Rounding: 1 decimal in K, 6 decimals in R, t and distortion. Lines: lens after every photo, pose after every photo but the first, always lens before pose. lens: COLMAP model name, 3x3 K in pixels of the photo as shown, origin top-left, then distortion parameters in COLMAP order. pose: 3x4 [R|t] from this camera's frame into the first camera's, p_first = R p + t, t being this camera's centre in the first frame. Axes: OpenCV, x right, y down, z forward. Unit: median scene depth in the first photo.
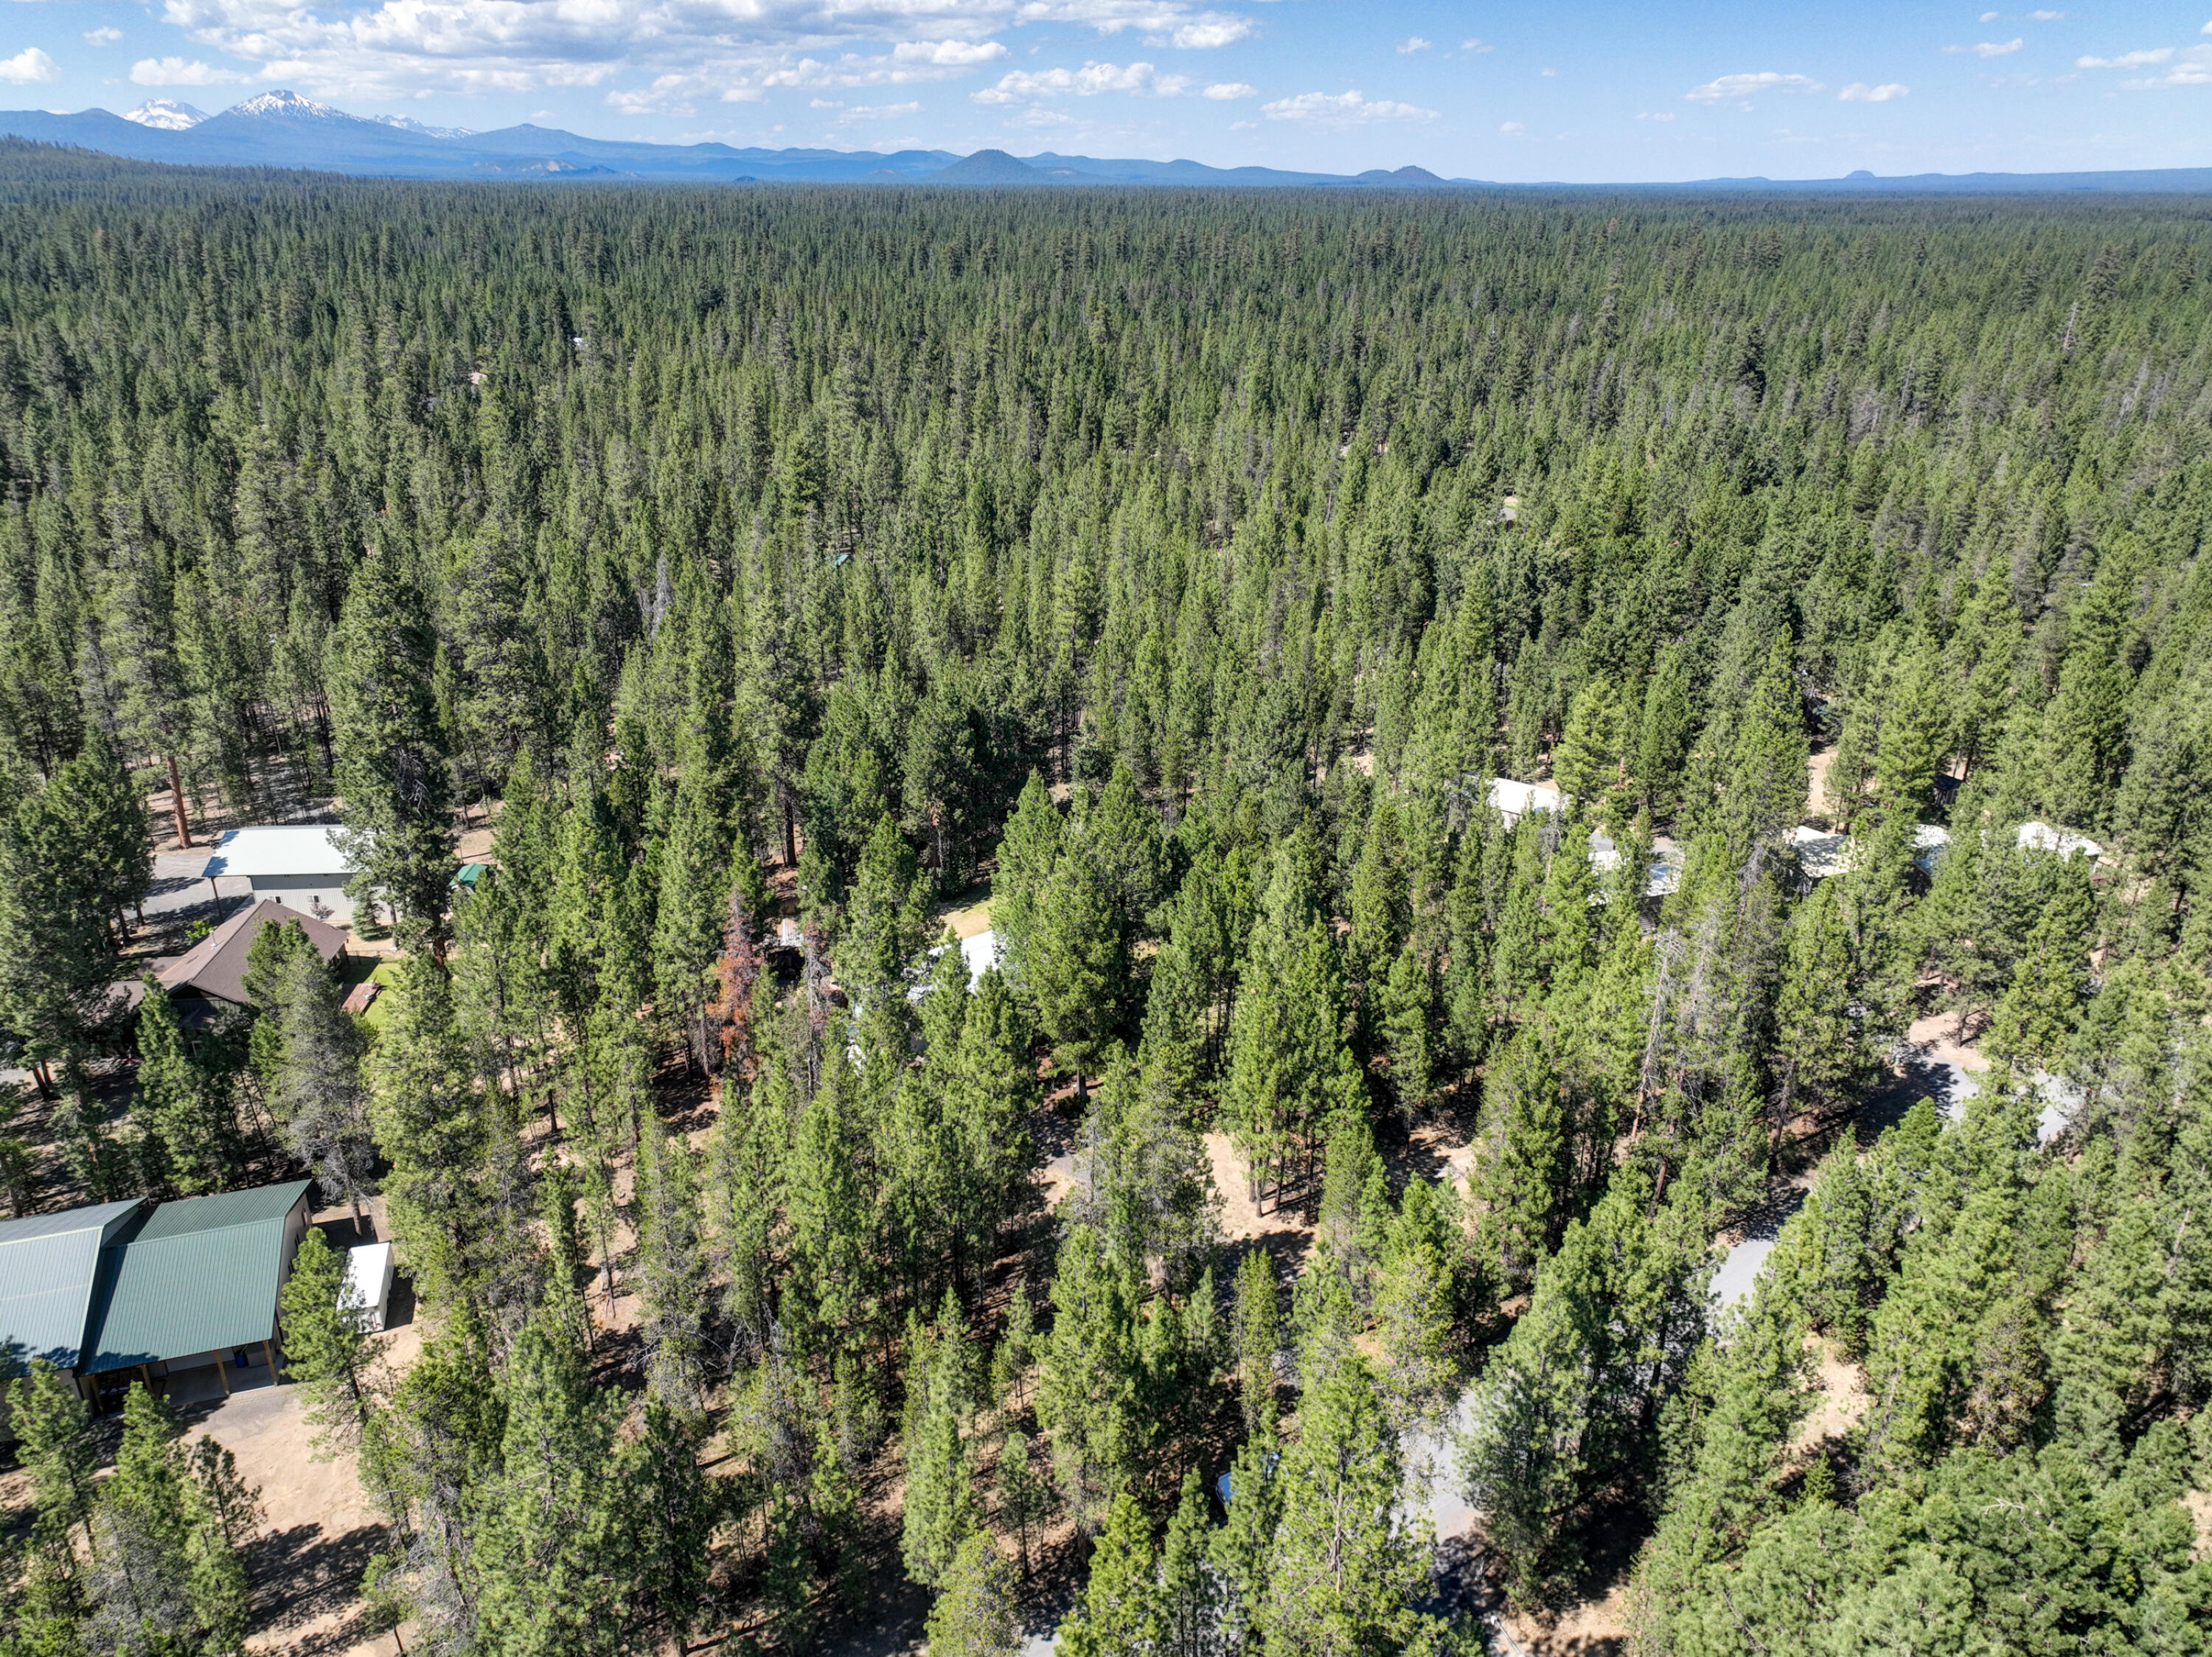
lens RADIAL K [[1561.9, 0, 1118.1], [0, 1561.9, 831.9], [0, 0, 1]] dist [0.003595, 0.017570]
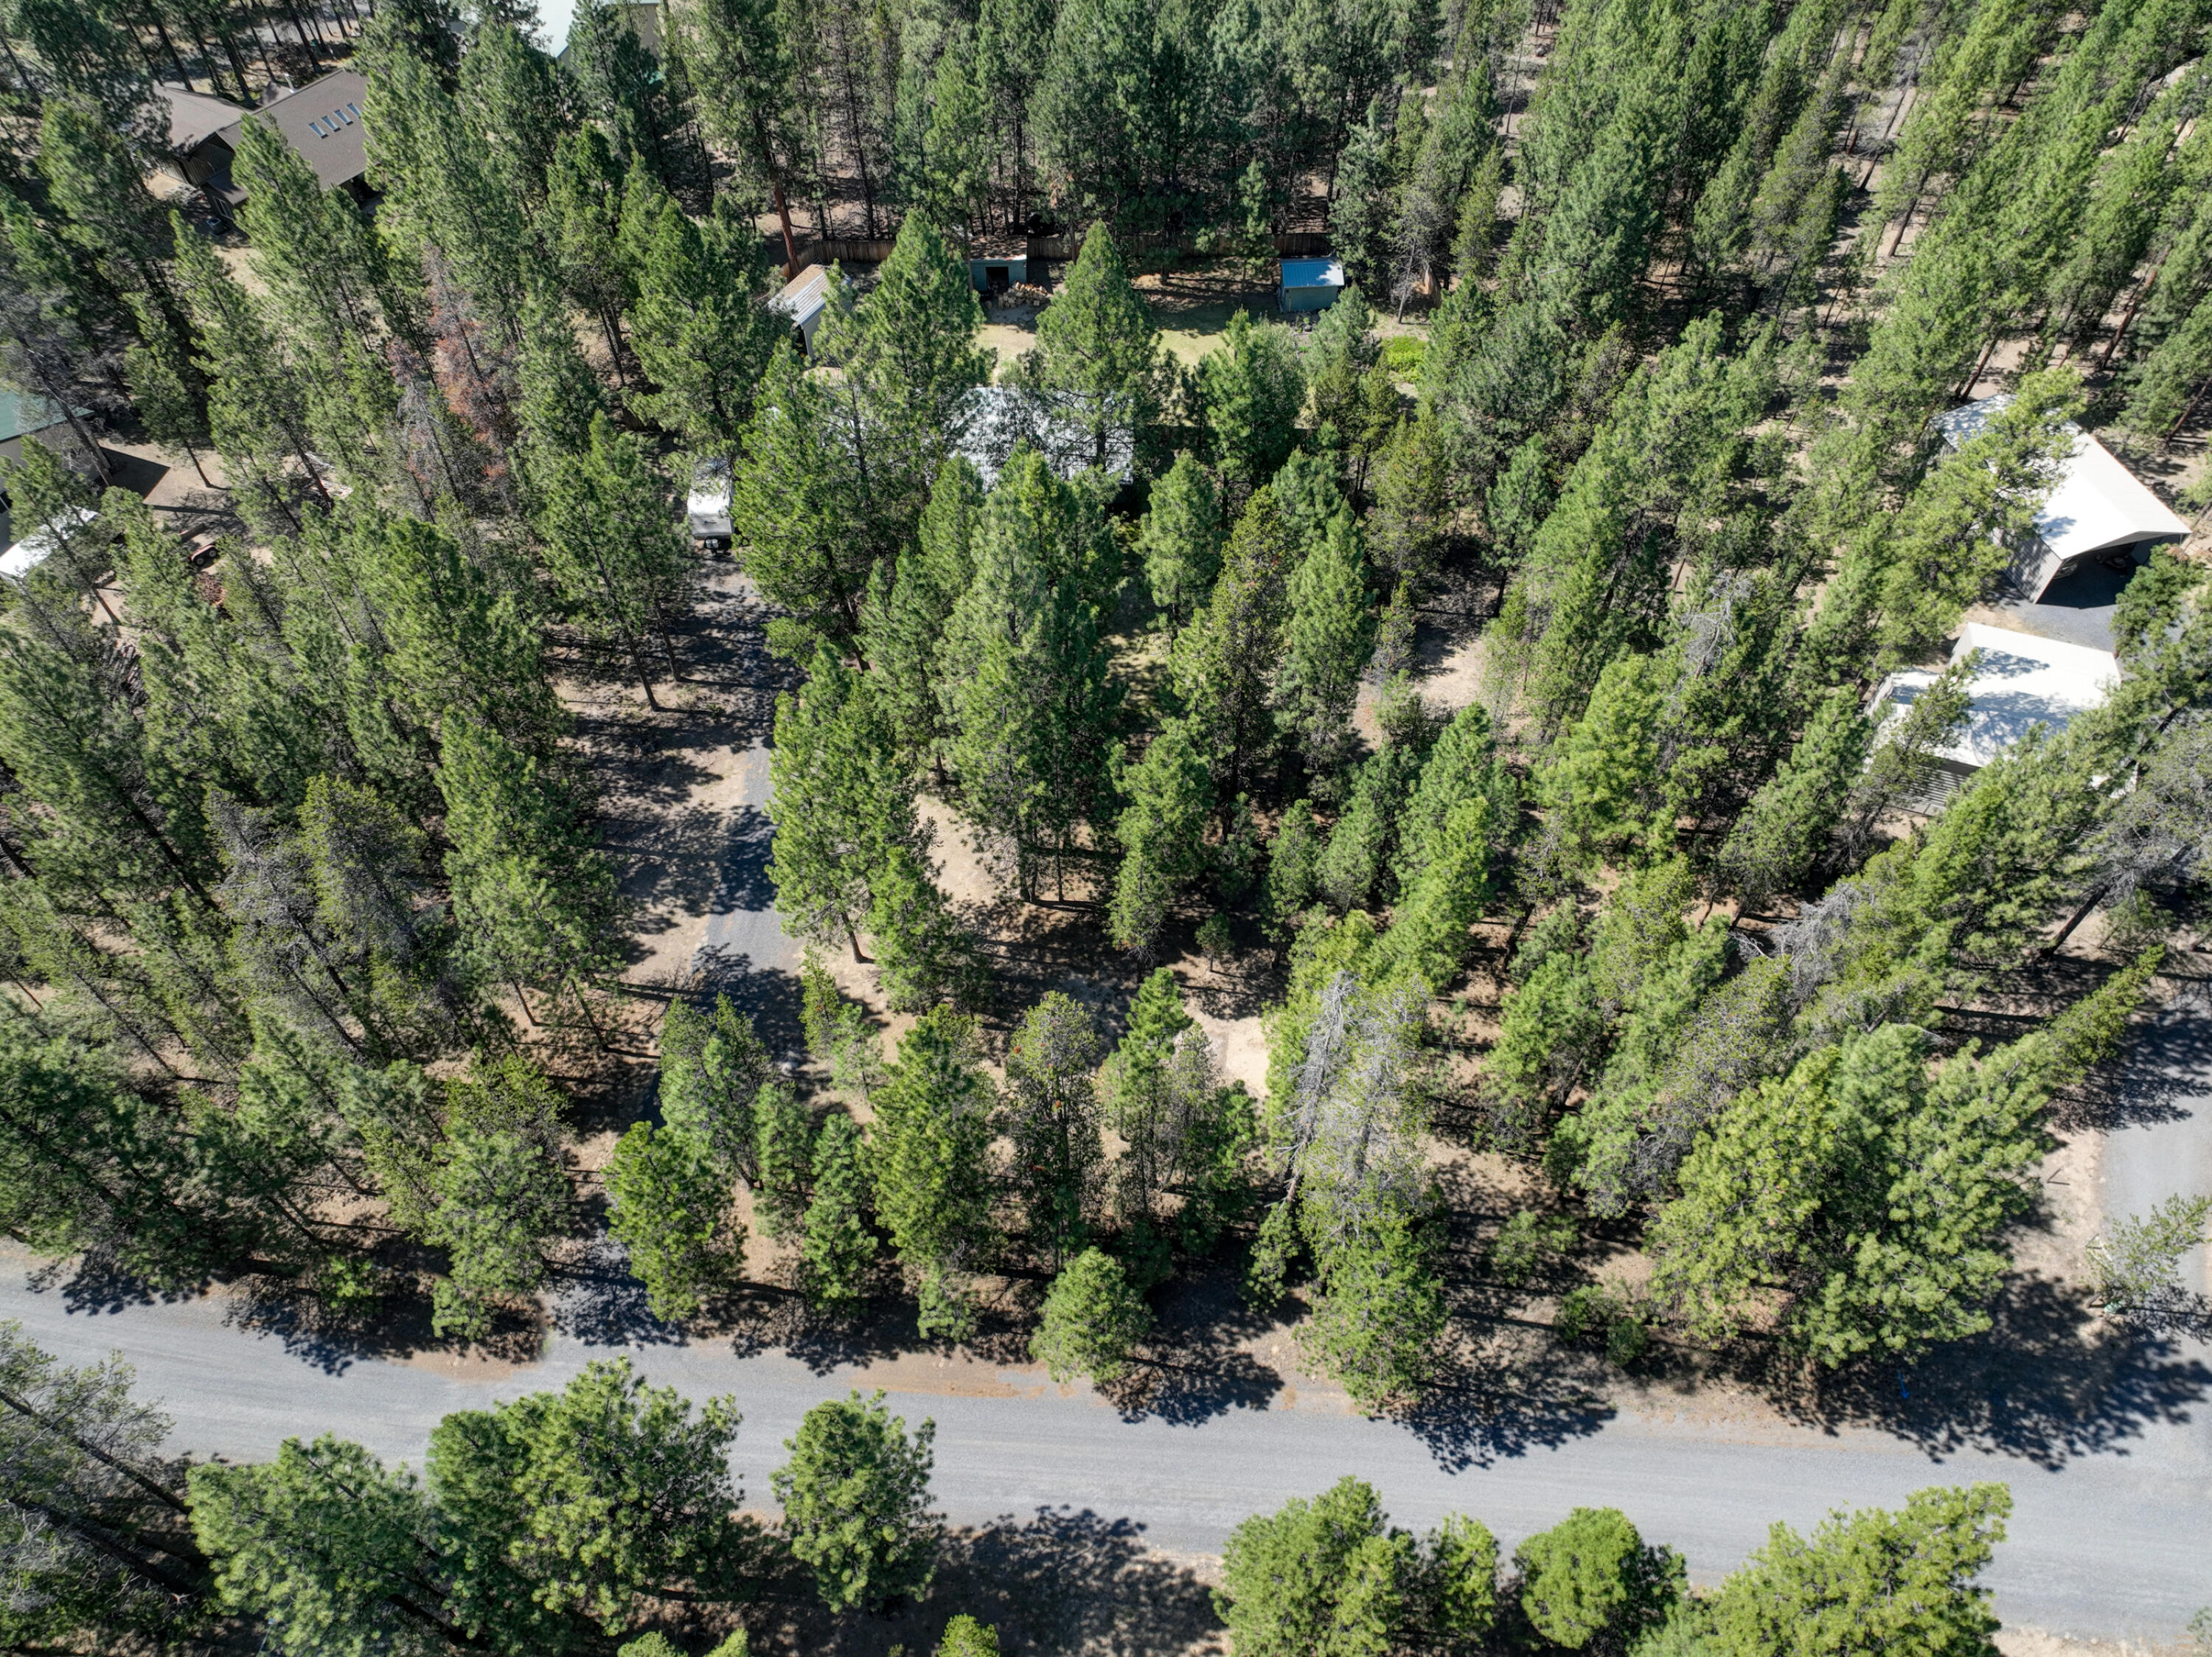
lens RADIAL K [[1561.9, 0, 1110.3], [0, 1561.9, 831.8], [0, 0, 1]] dist [0.003595, 0.017570]
pose [[0.774803, 0.489429, -0.400175, 0.342800], [-0.241077, 0.813887, 0.528650, -0.163379], [0.584434, -0.313126, 0.748591, 0.432082]]
